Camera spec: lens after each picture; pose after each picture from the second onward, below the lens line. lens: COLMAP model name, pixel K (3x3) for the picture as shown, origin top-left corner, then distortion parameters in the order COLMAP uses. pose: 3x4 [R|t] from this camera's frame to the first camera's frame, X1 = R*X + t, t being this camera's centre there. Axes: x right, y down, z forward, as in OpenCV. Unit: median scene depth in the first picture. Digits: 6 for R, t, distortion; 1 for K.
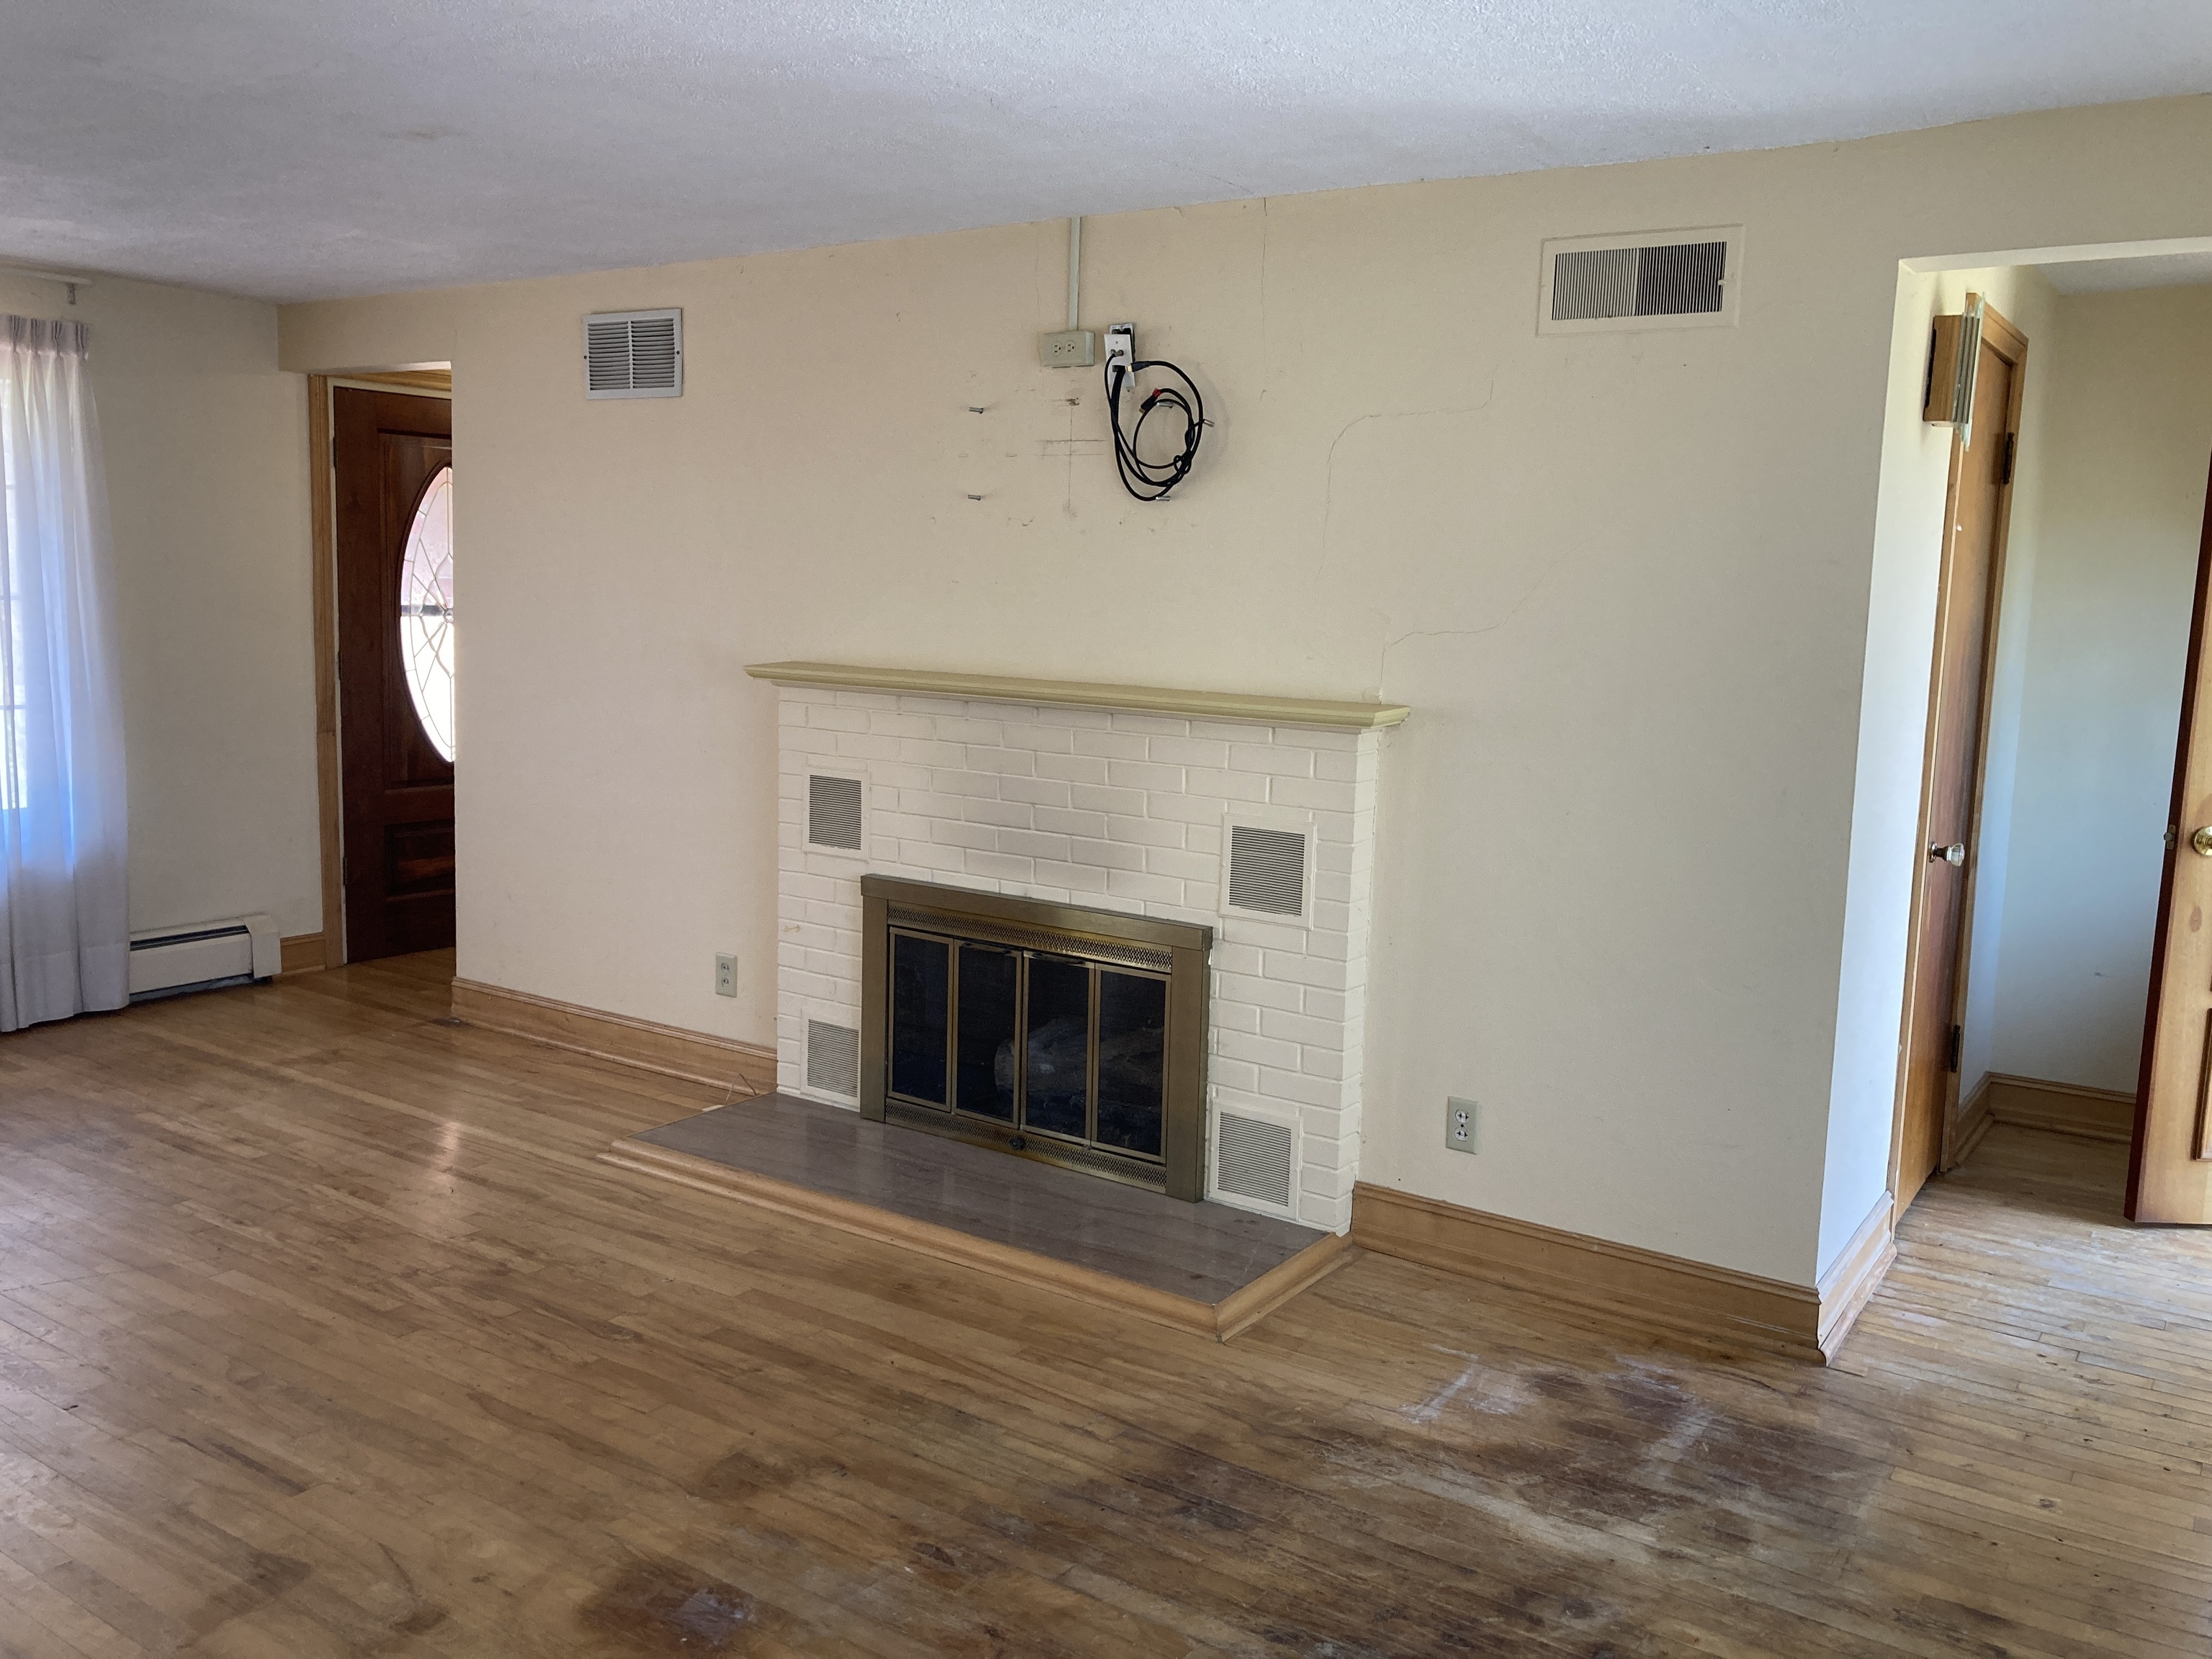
lens RADIAL K [[1814.2, 0, 1097.1], [0, 1814.2, 823.6], [0, 0, 1]] dist [0.041245, -0.054796]
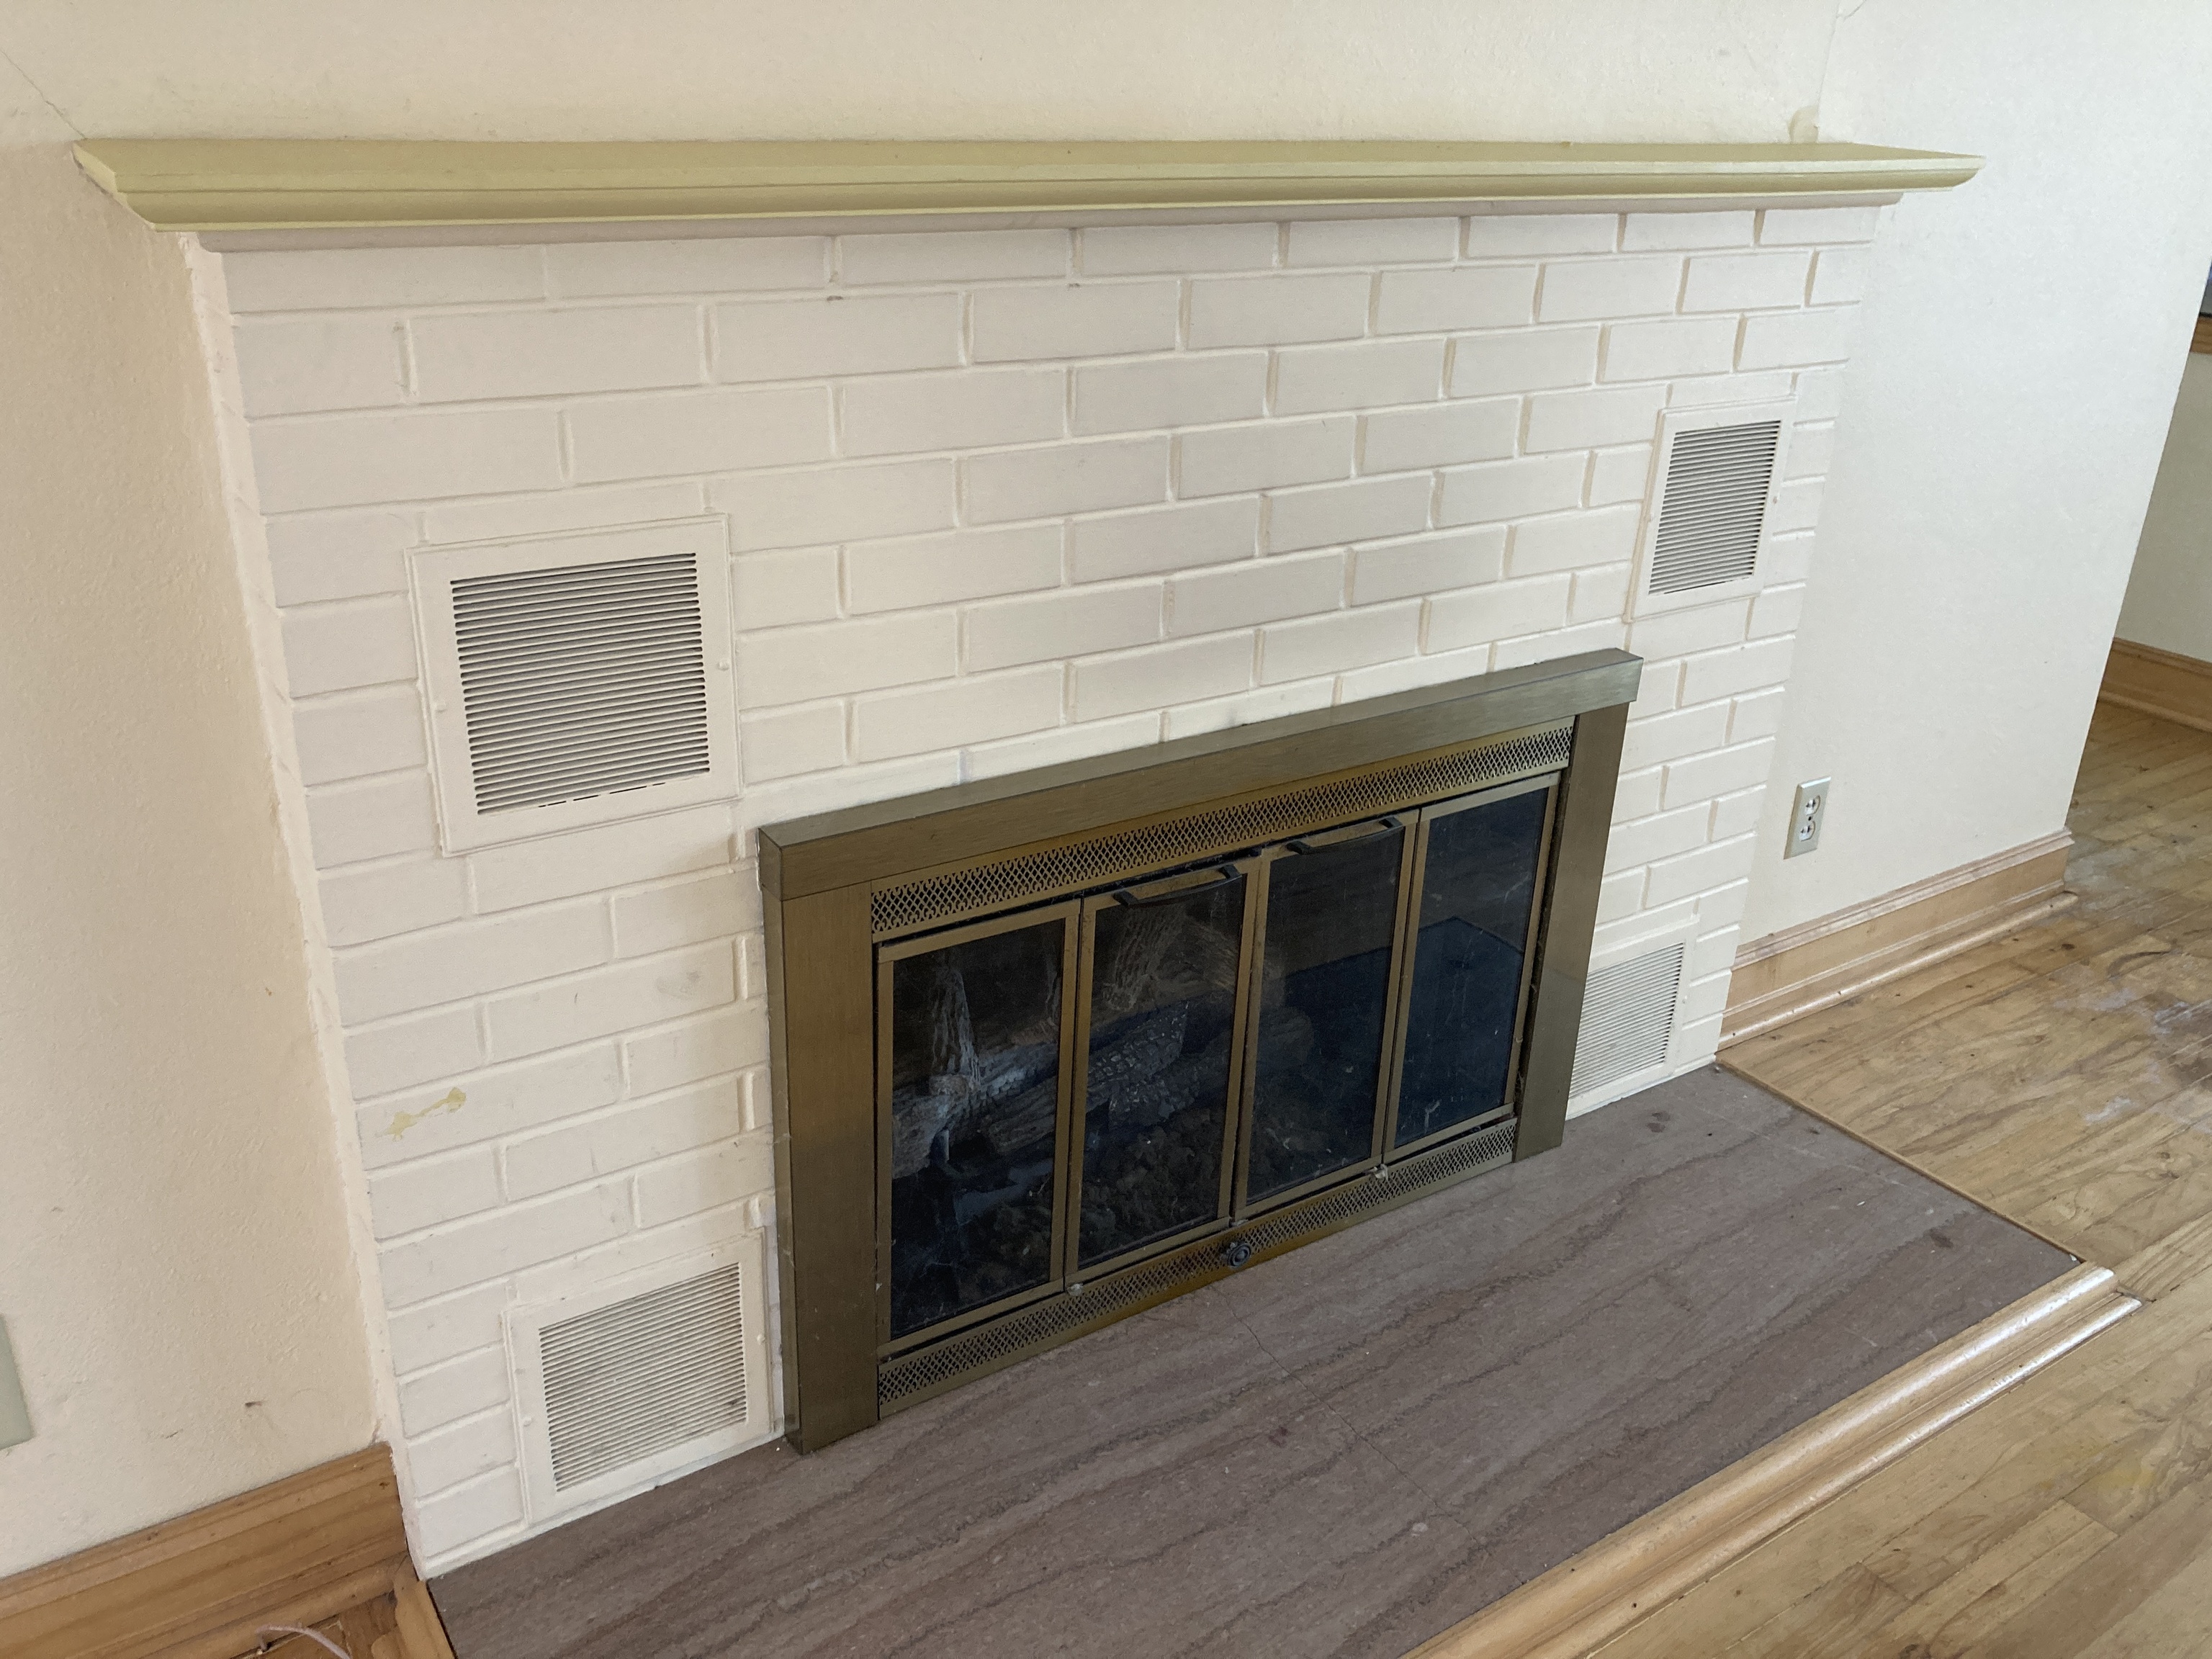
lens RADIAL K [[1814.2, 0, 1109.0], [0, 1814.2, 846.9], [0, 0, 1]] dist [0.041245, -0.054796]
pose [[0.354204, -0.397889, 0.846300, -0.409216], [0.094425, 0.915563, 0.390933, -0.096137], [-0.930389, -0.058558, 0.361867, 0.906841]]
